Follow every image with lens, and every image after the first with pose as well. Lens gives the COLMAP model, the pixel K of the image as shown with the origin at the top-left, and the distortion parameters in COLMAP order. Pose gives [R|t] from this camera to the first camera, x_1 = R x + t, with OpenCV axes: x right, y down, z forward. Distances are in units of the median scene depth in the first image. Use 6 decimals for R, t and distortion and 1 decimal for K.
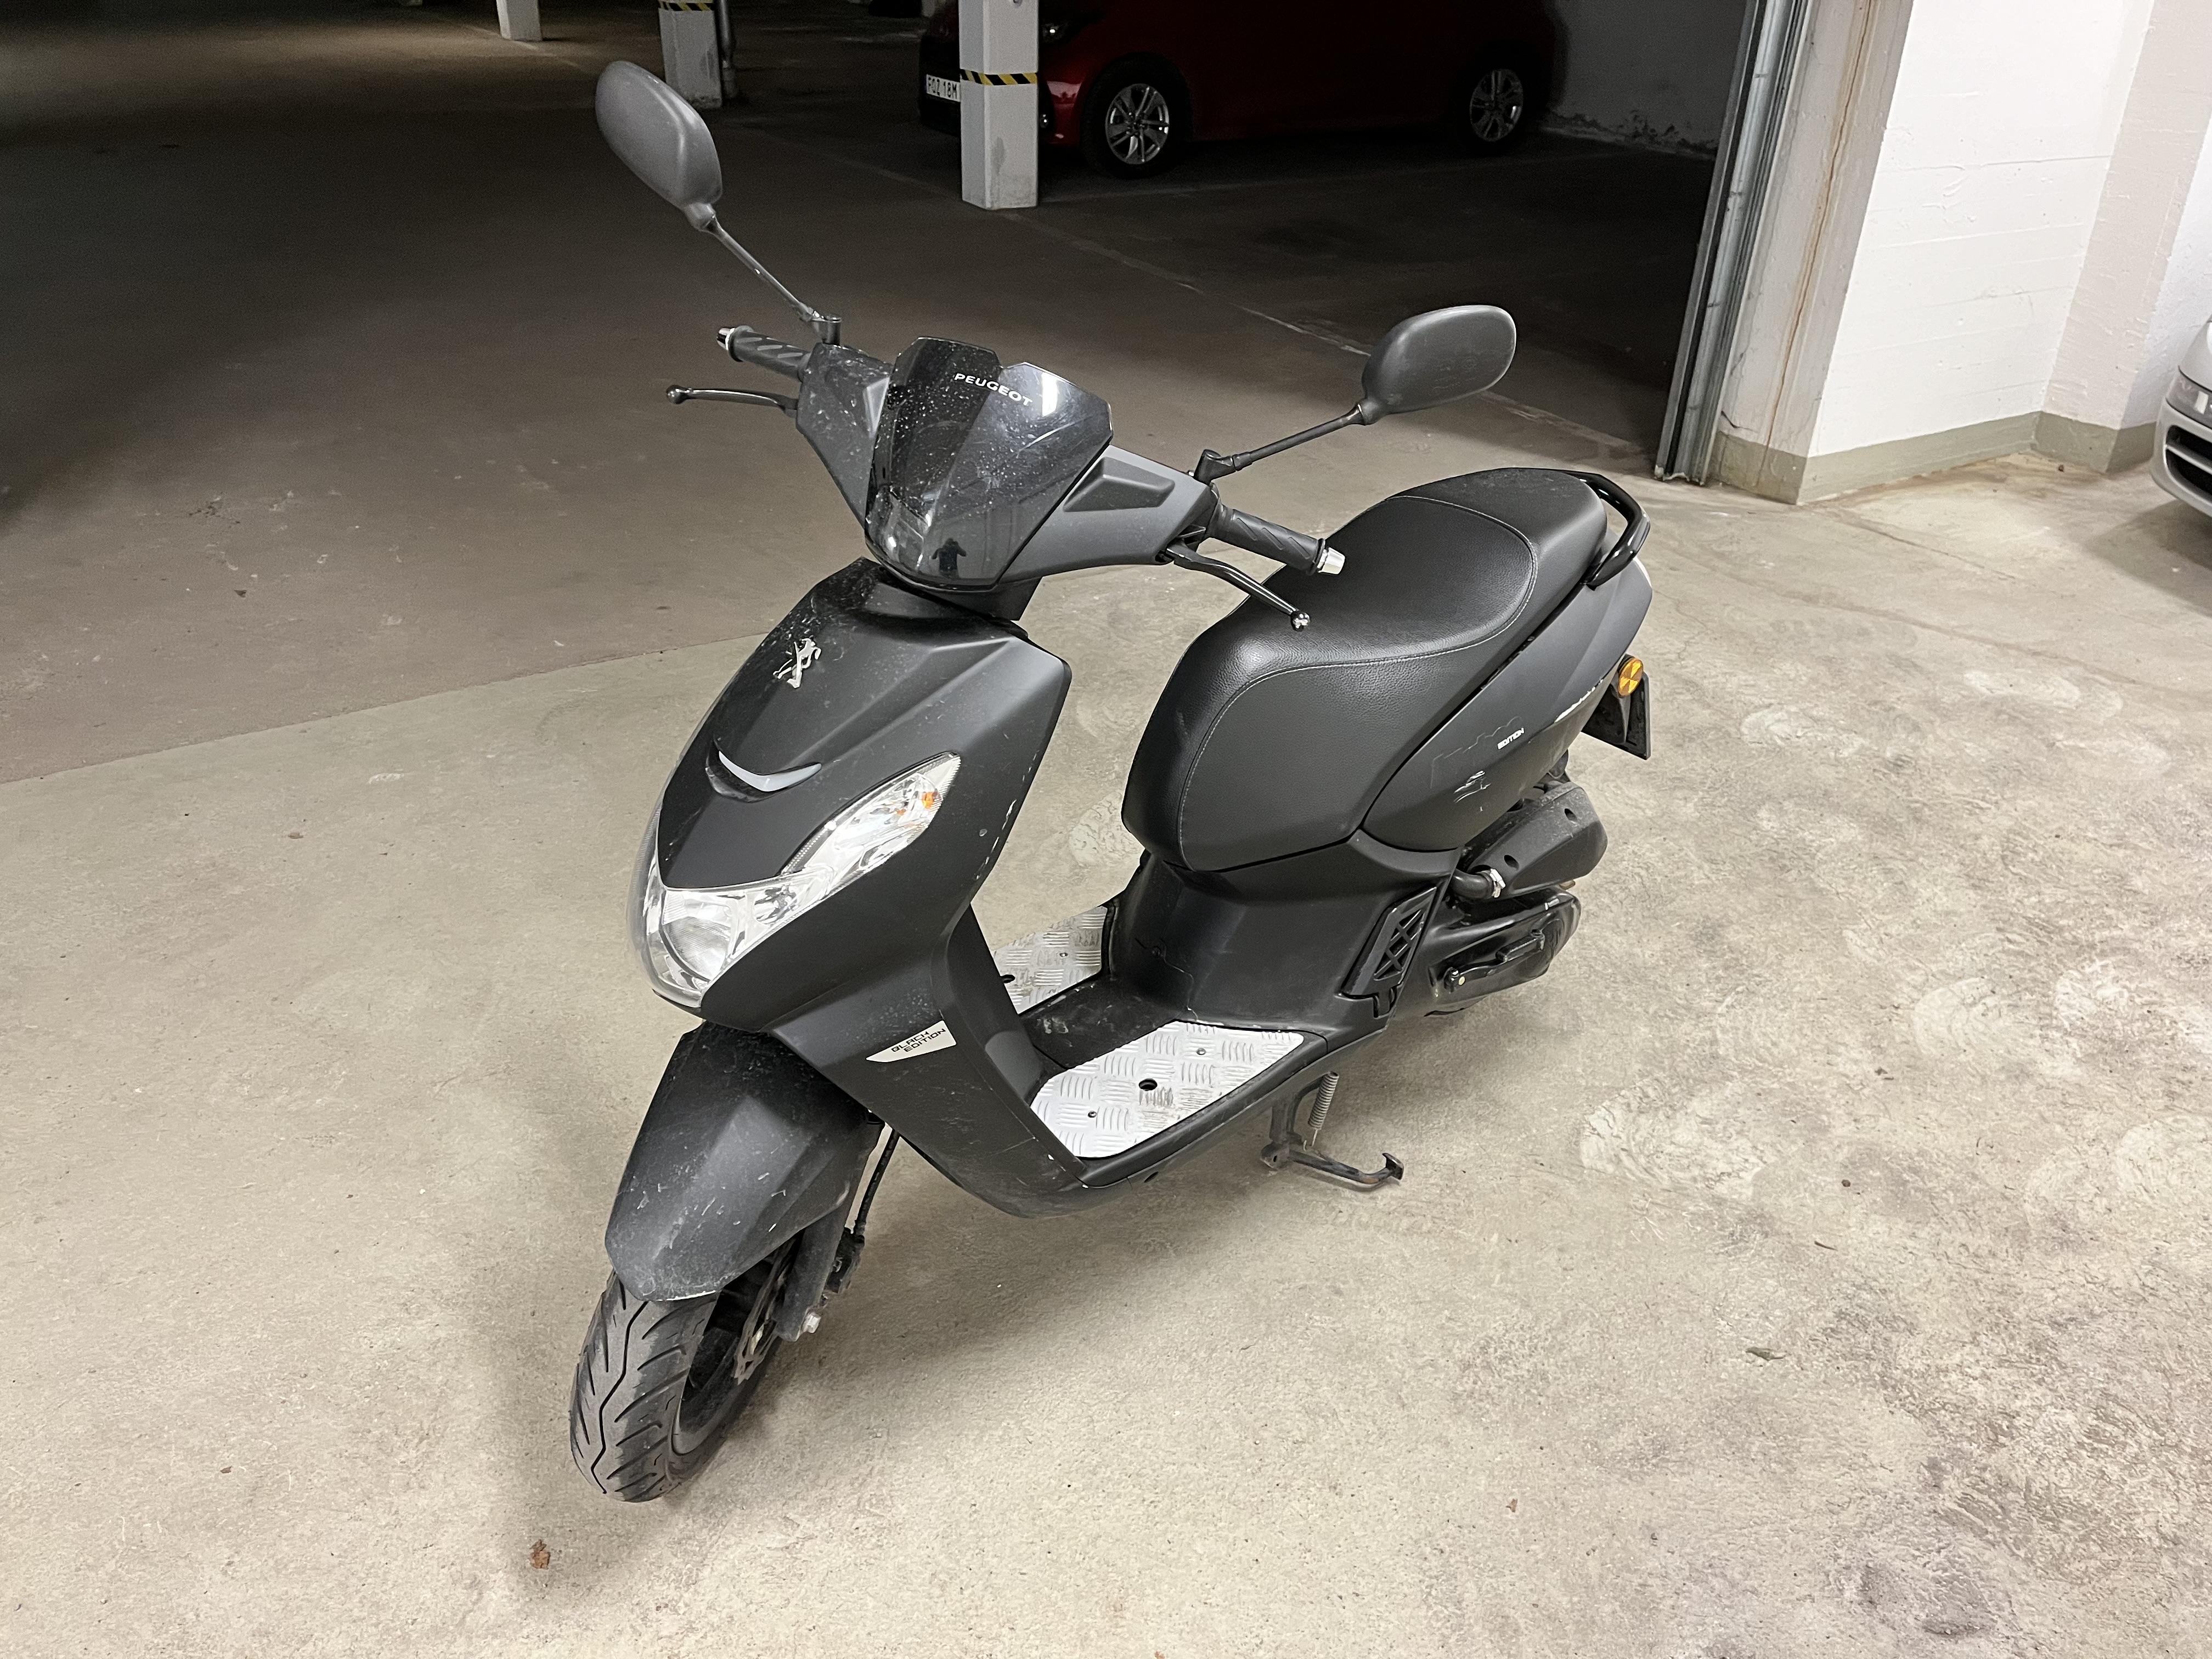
lens RADIAL K [[1678.8, 0, 1100.8], [0, 1678.8, 813.7], [0, 0, 1]] dist [0.077675, -0.109401]
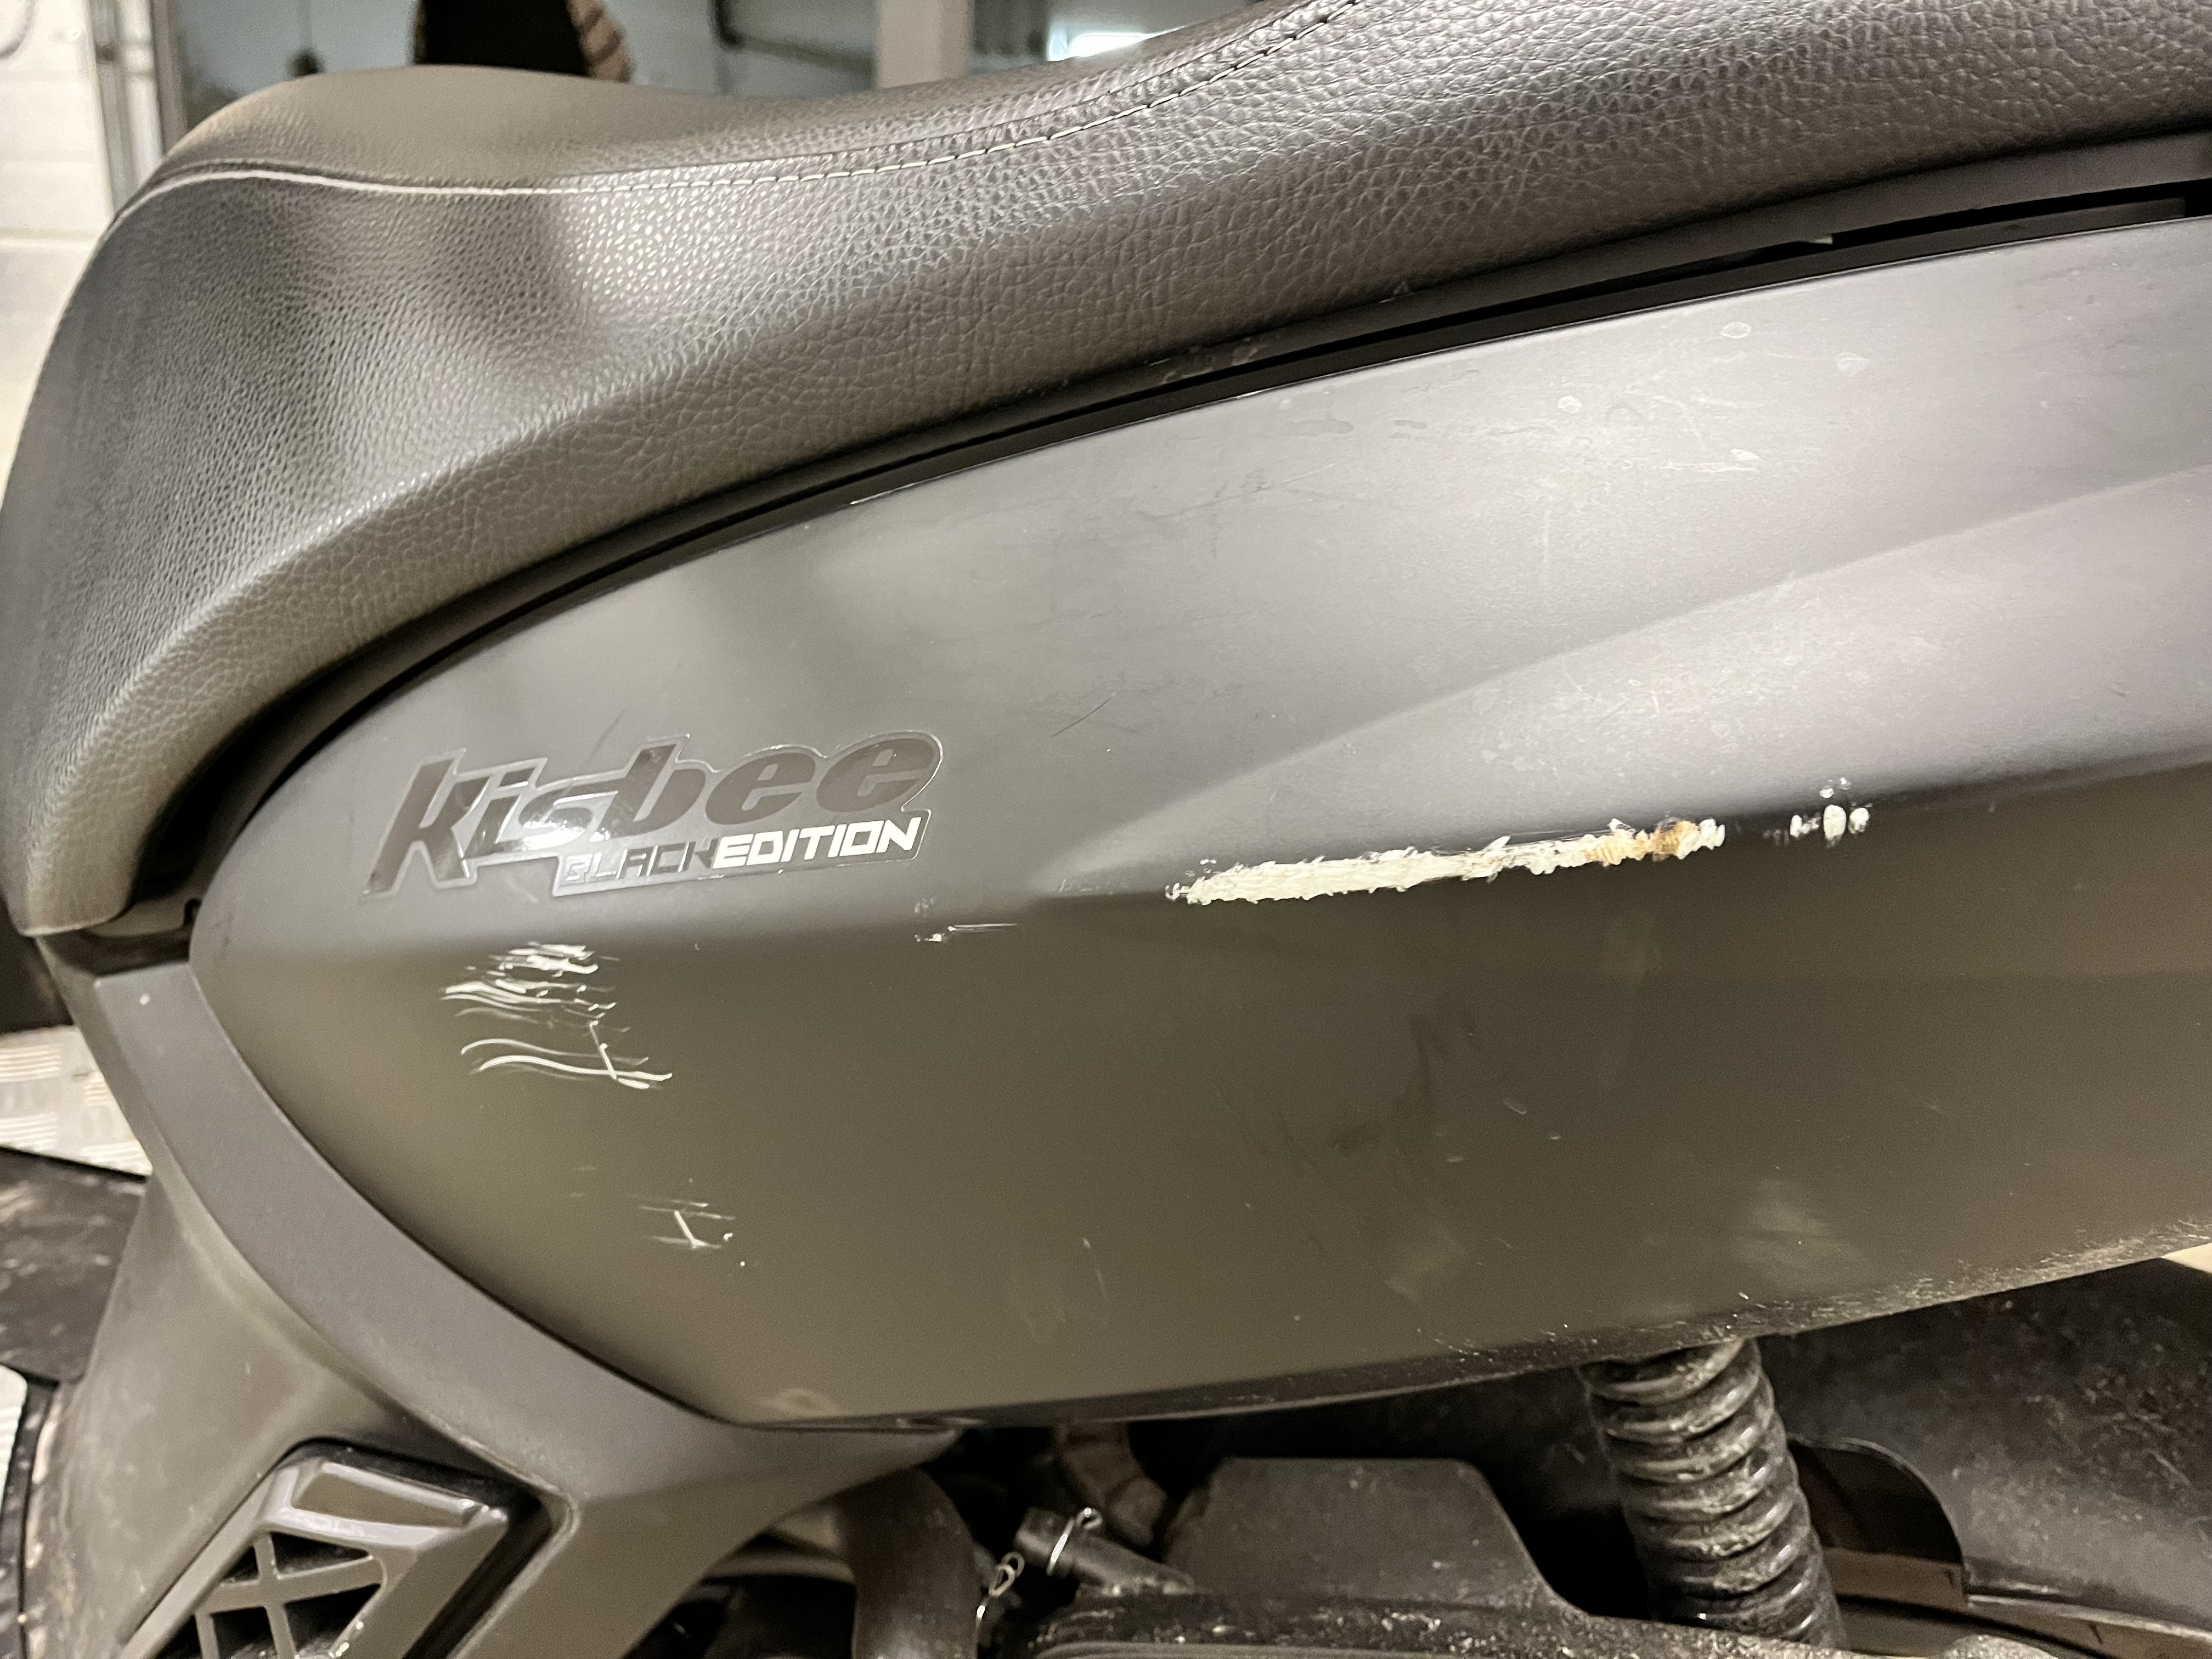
lens RADIAL K [[1678.8, 0, 1105.0], [0, 1678.8, 832.8], [0, 0, 1]] dist [0.077675, -0.109401]
pose [[0.530749, 0.276901, -0.801019, 0.344675], [-0.447600, 0.894146, 0.012518, -0.053941], [0.719694, 0.351892, 0.598508, 0.853641]]
